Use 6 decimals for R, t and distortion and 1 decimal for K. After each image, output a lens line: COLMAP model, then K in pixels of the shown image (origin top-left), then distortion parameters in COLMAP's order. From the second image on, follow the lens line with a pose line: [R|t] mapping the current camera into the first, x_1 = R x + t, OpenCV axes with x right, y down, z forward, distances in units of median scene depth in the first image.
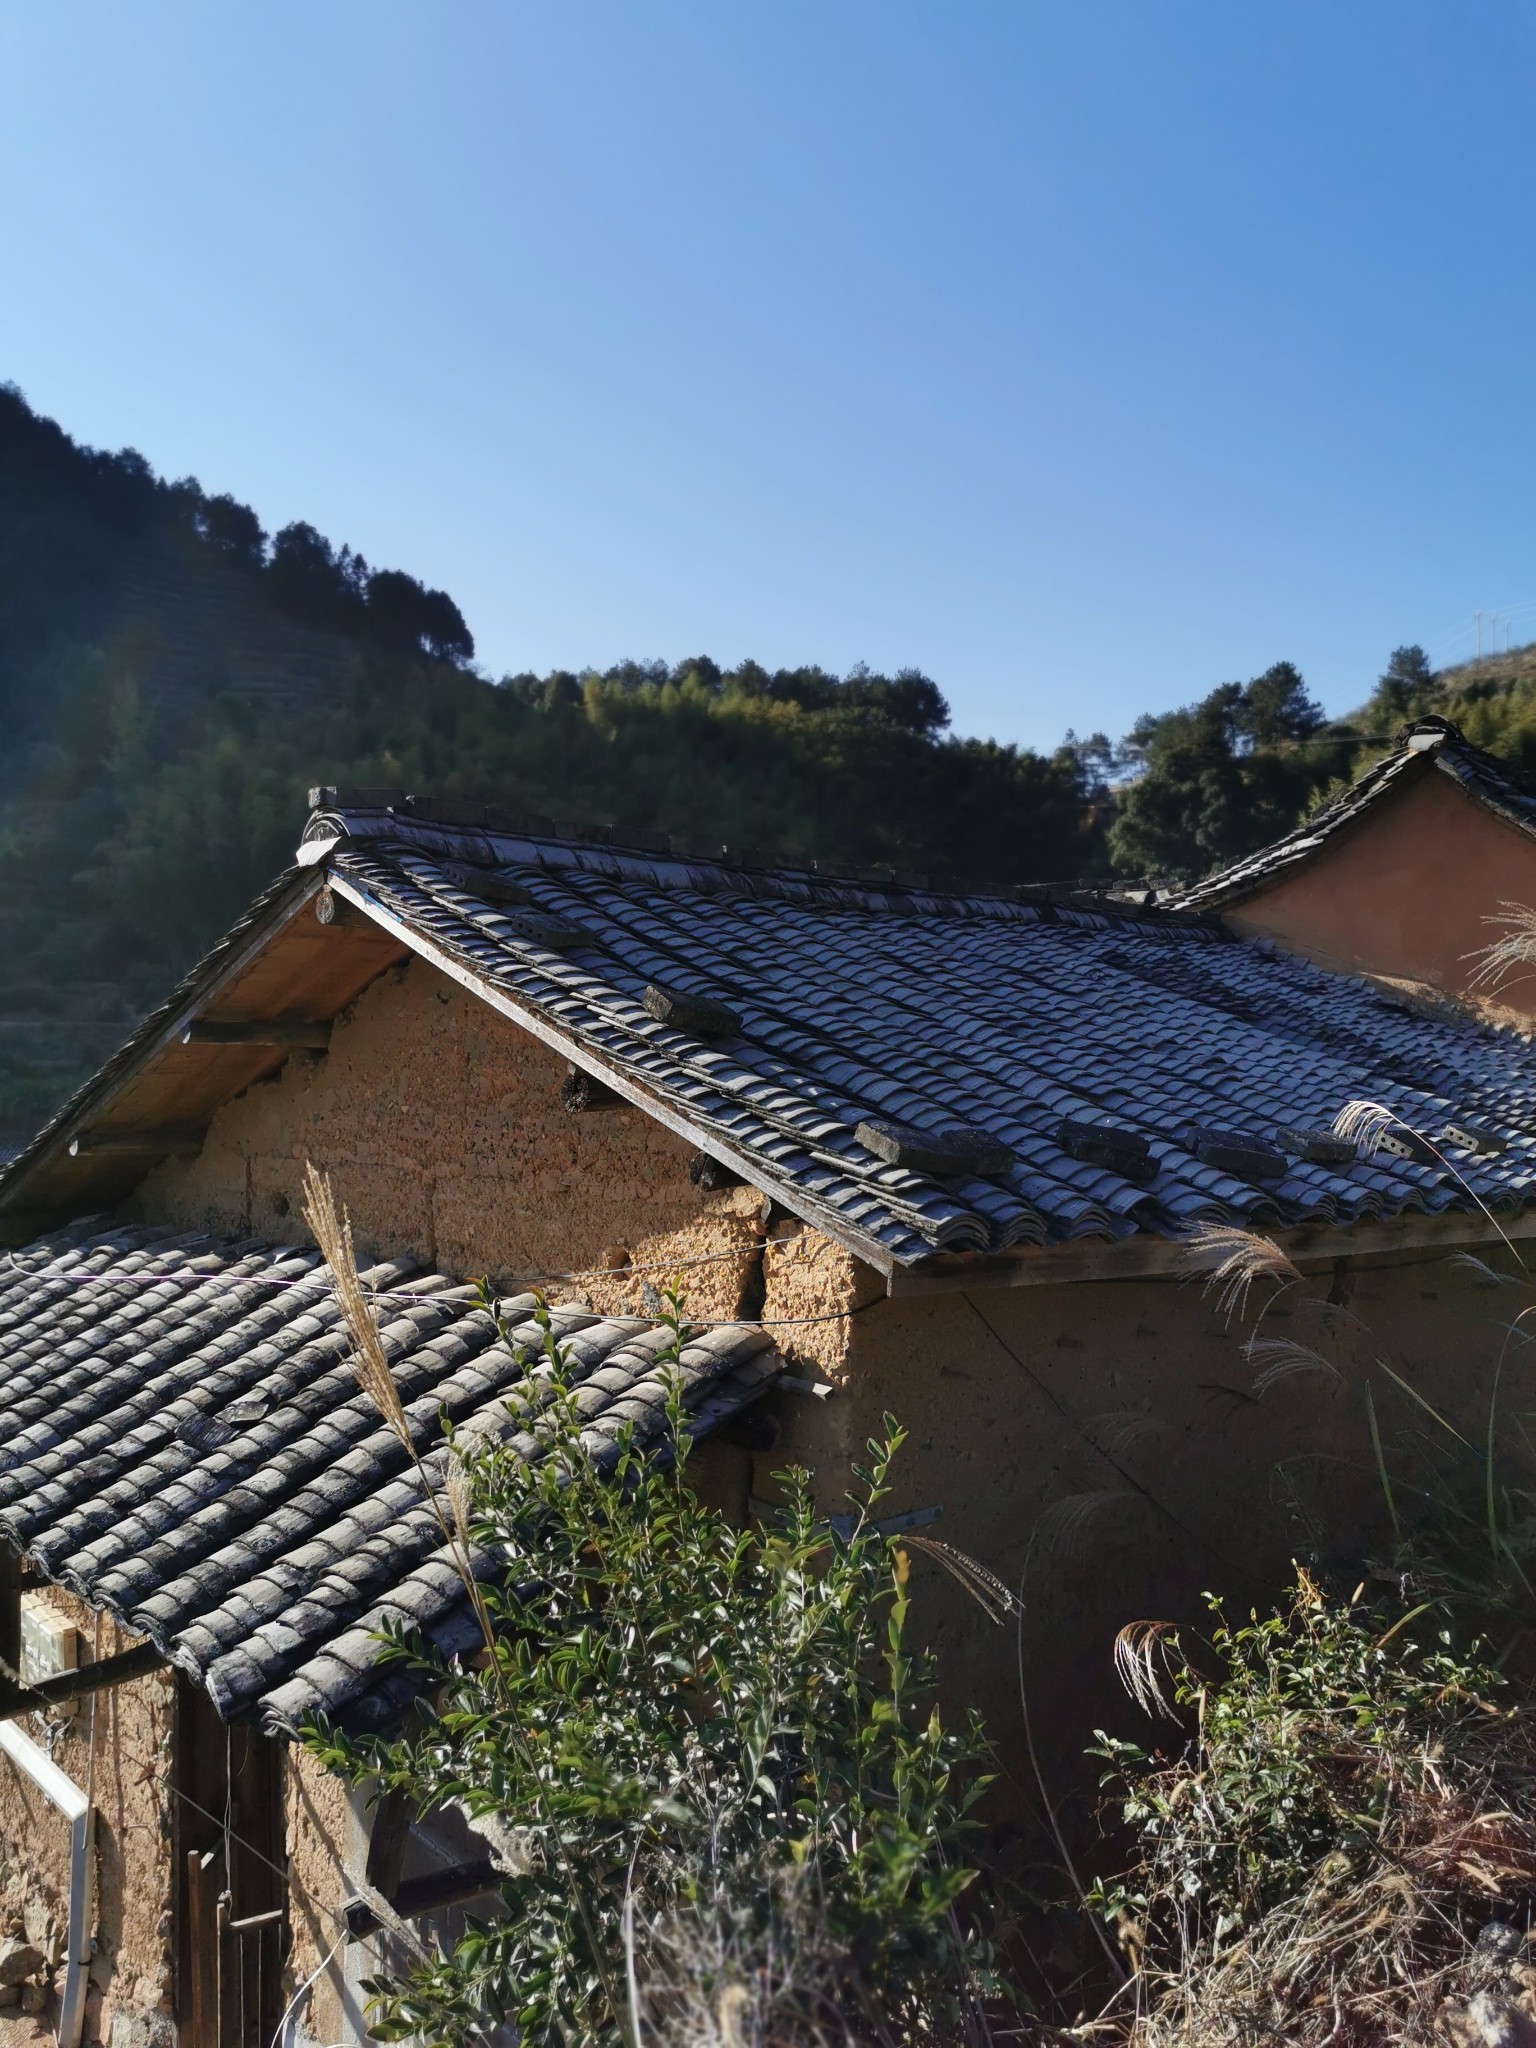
lens RADIAL K [[1643.8, 0, 768.0], [0, 1643.8, 1024.0], [0, 0, 1]] dist [0.006979, 0.003338]
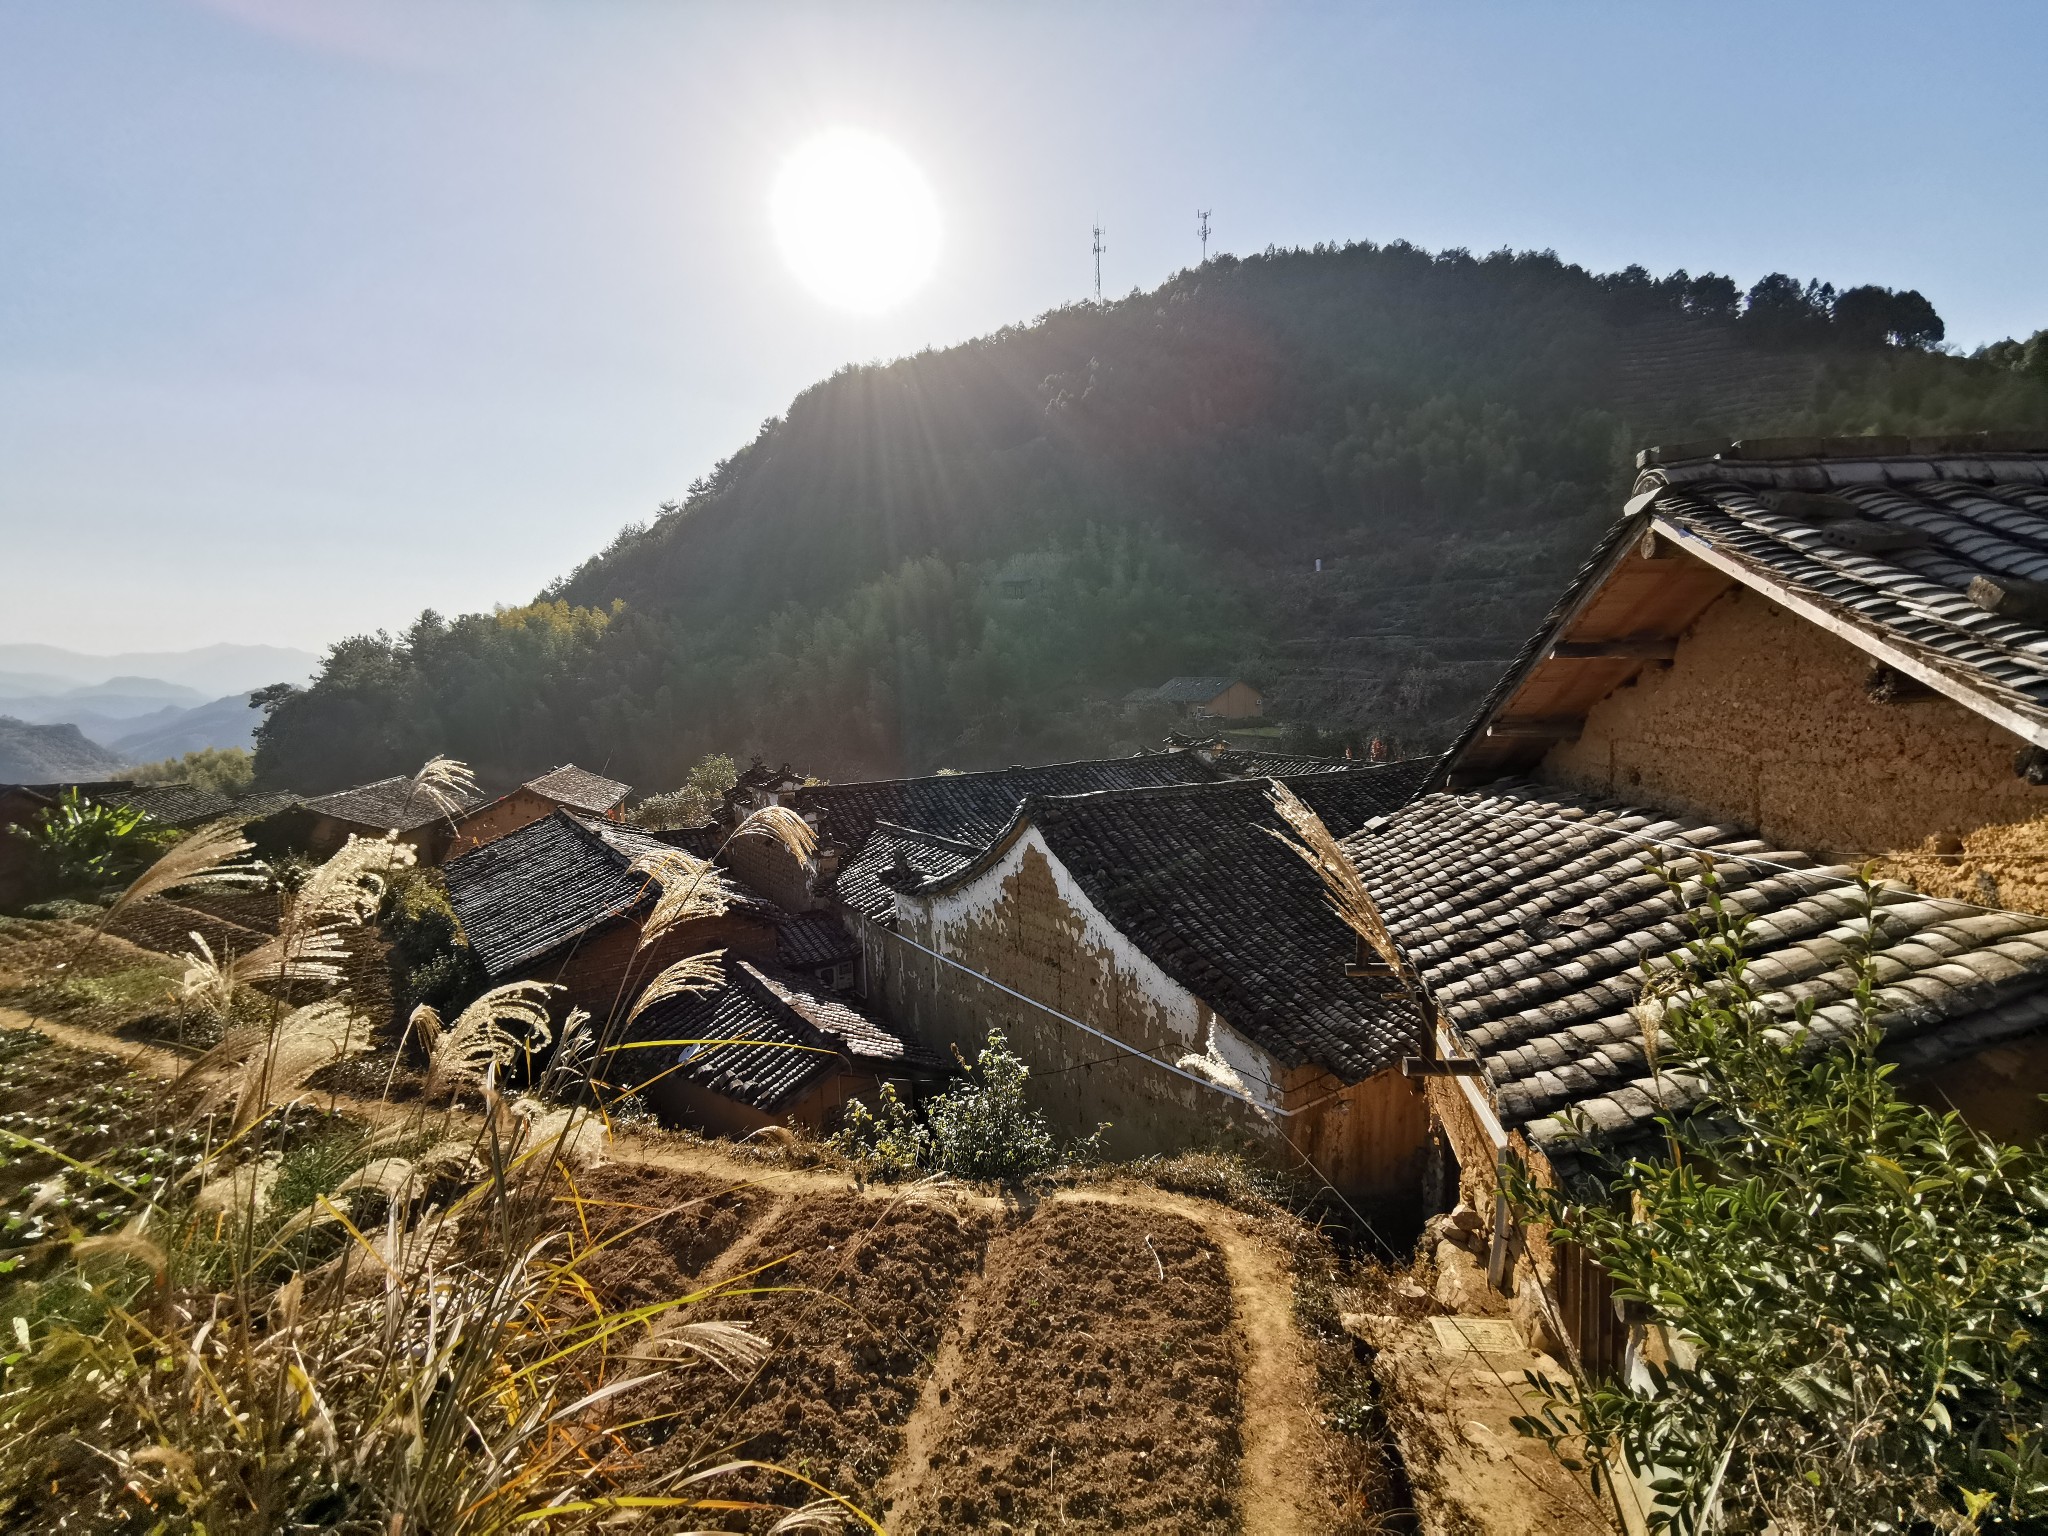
lens RADIAL K [[932.6, 0, 1018.4], [0, 932.6, 774.0], [0, 0, 1]] dist [0.000526, 0.000055]
pose [[0.568231, 0.062250, -0.820511, 0.059898], [0.031699, 0.994738, 0.097420, 0.019896], [0.822258, -0.081367, 0.563268, 0.174081]]
